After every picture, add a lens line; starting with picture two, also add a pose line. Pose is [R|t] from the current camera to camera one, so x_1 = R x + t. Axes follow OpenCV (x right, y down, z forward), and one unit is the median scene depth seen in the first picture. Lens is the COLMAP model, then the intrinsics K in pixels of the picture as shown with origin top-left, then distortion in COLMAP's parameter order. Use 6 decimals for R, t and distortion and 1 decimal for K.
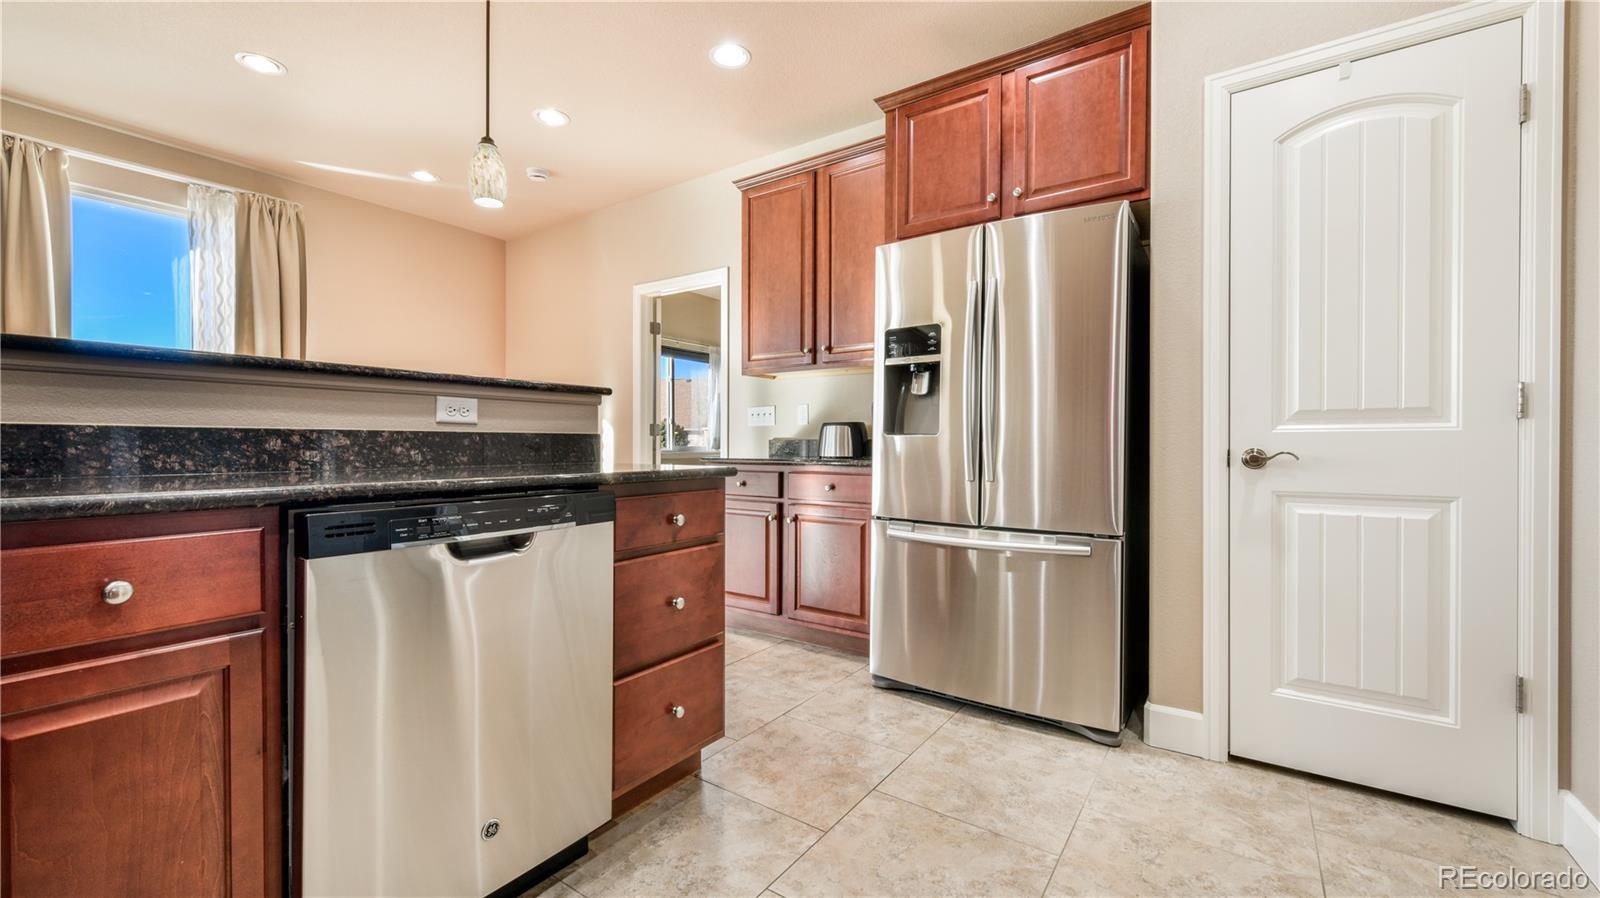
lens RADIAL K [[645.3, 0, 809.7], [0, 645.3, 448.6], [0, 0, 1]] dist [0.003685, 0.000342]
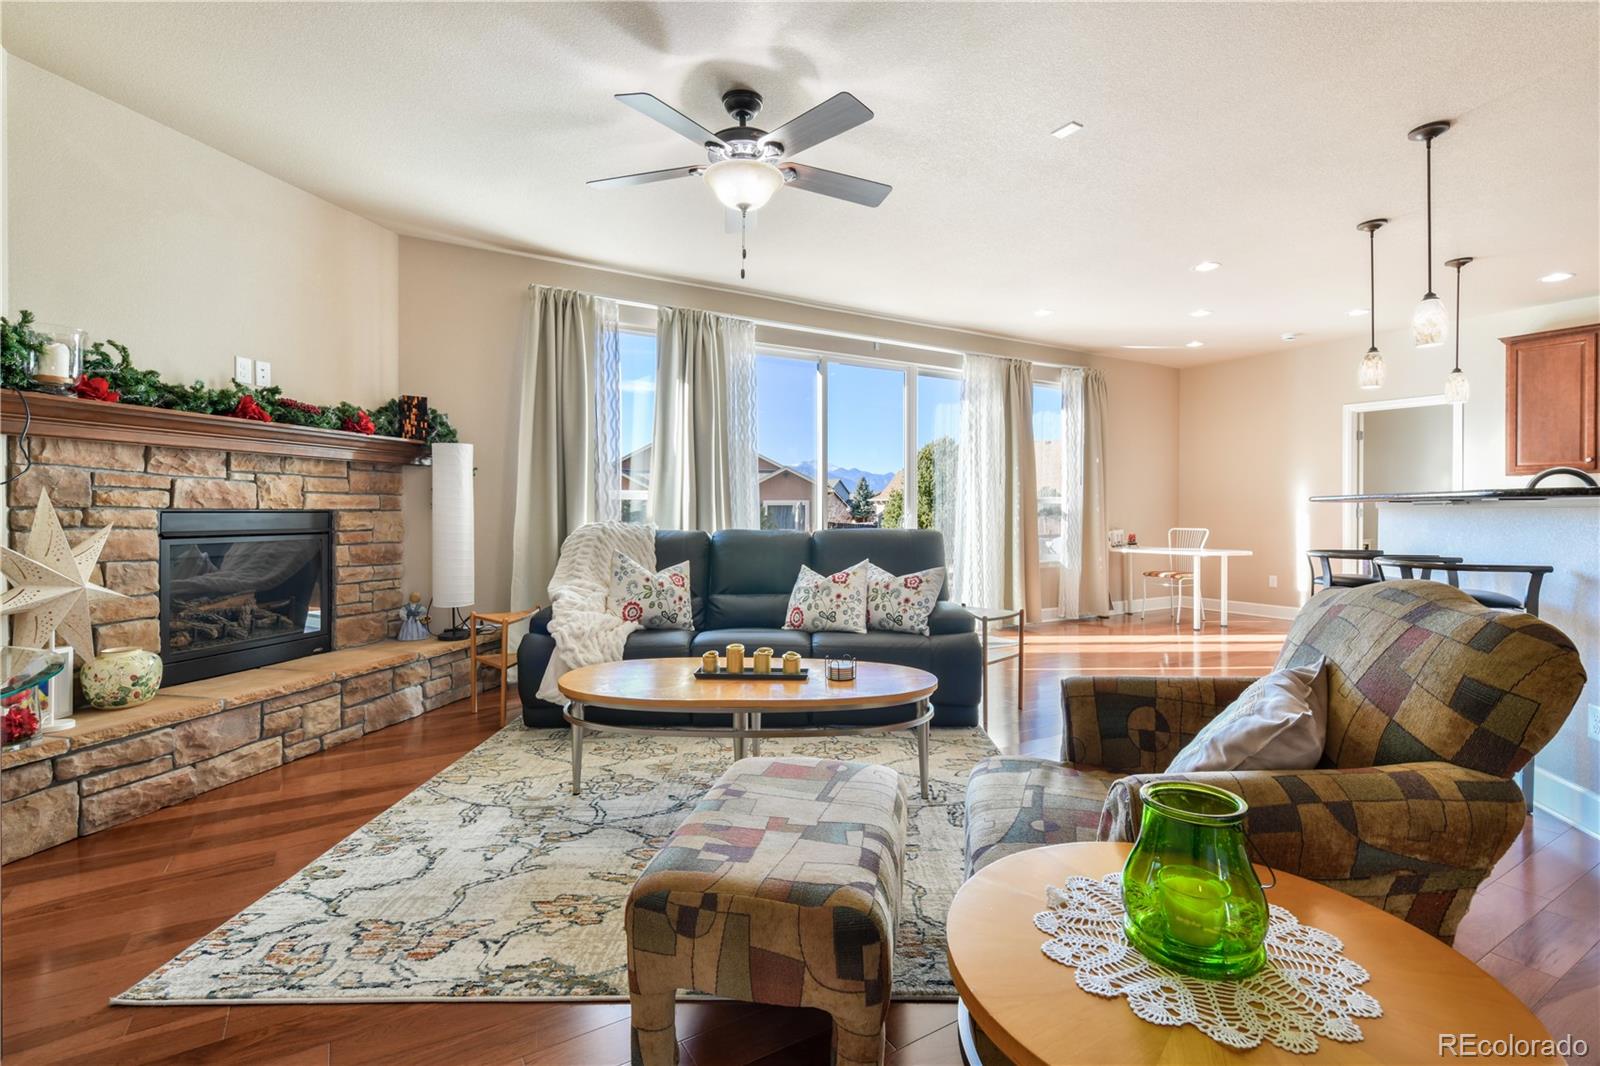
lens RADIAL K [[736.4, 0, 800.4], [0, 736.4, 512.0], [0, 0, 1]] dist [0.001259, 0.000273]
pose [[0.906194, 0.000763, -0.422861, -1.631743], [-0.002364, 0.999992, -0.003263, -0.053268], [0.422855, 0.003956, 0.906189, -2.204291]]
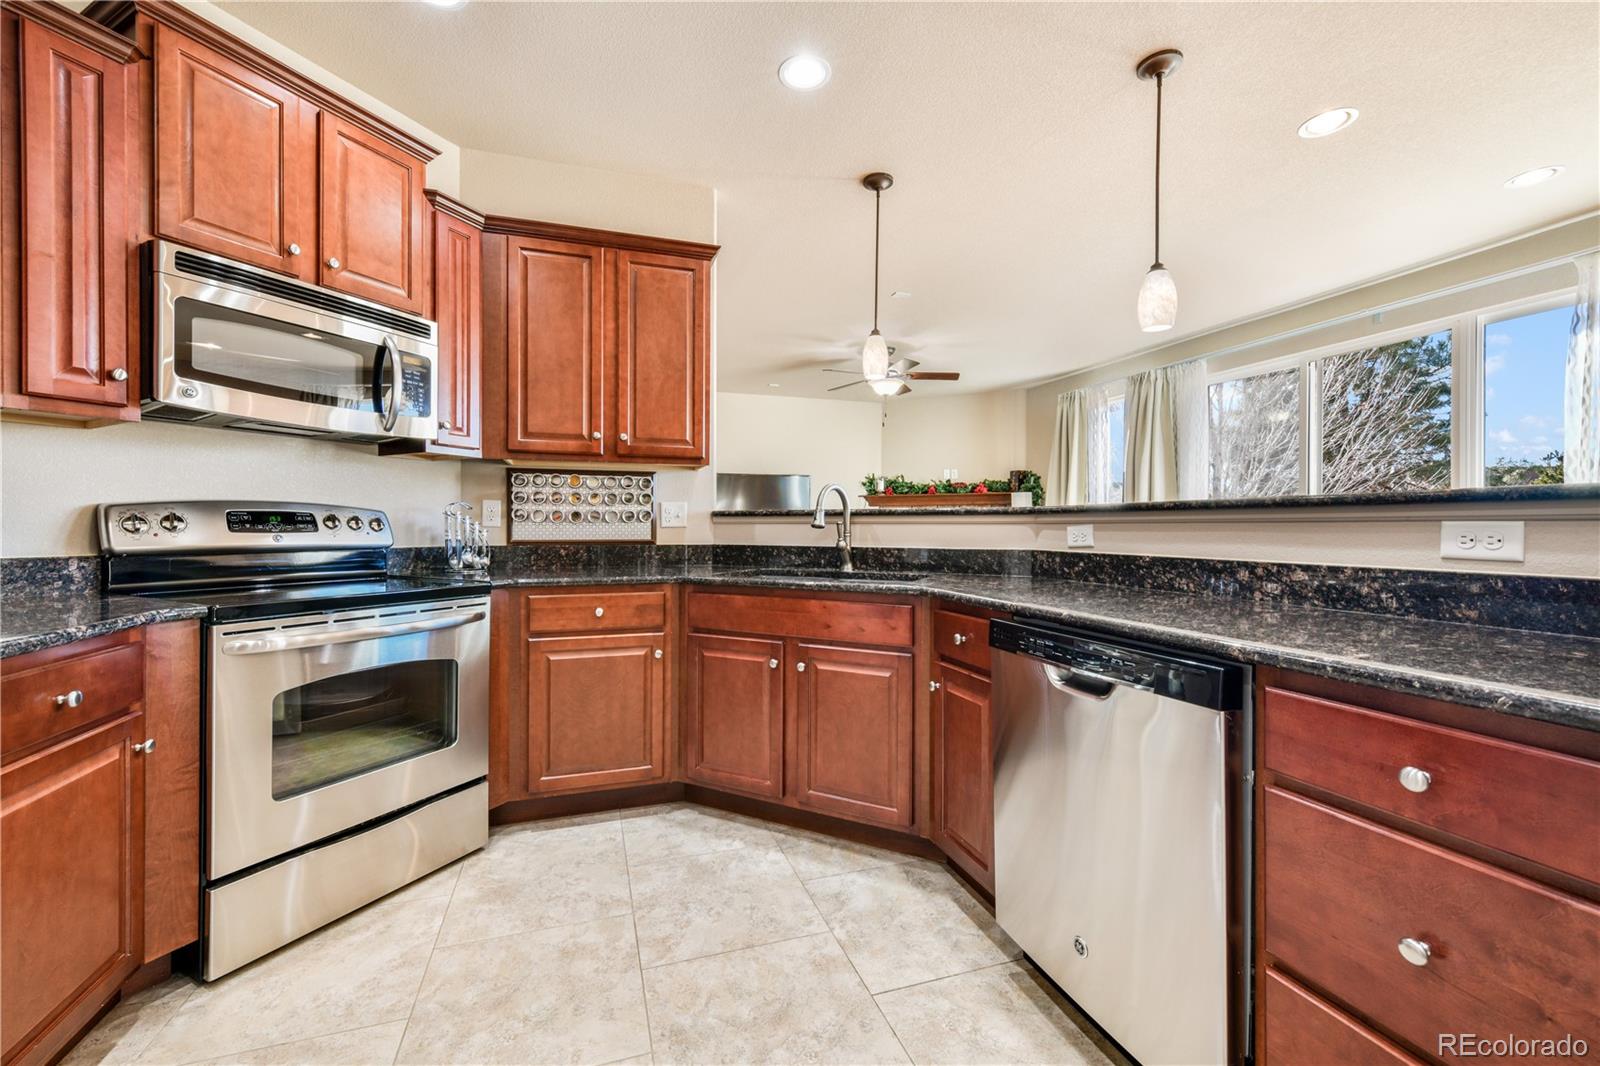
lens RADIAL K [[638.8, 0, 793.1], [0, 638.8, 528.9], [0, 0, 1]] dist [0.000236, 0.000111]
pose [[-0.607821, -0.000132, -0.794074, 0.428503], [-0.009300, 0.999933, 0.006952, -0.071809], [0.794020, 0.011611, -0.607781, 0.872629]]
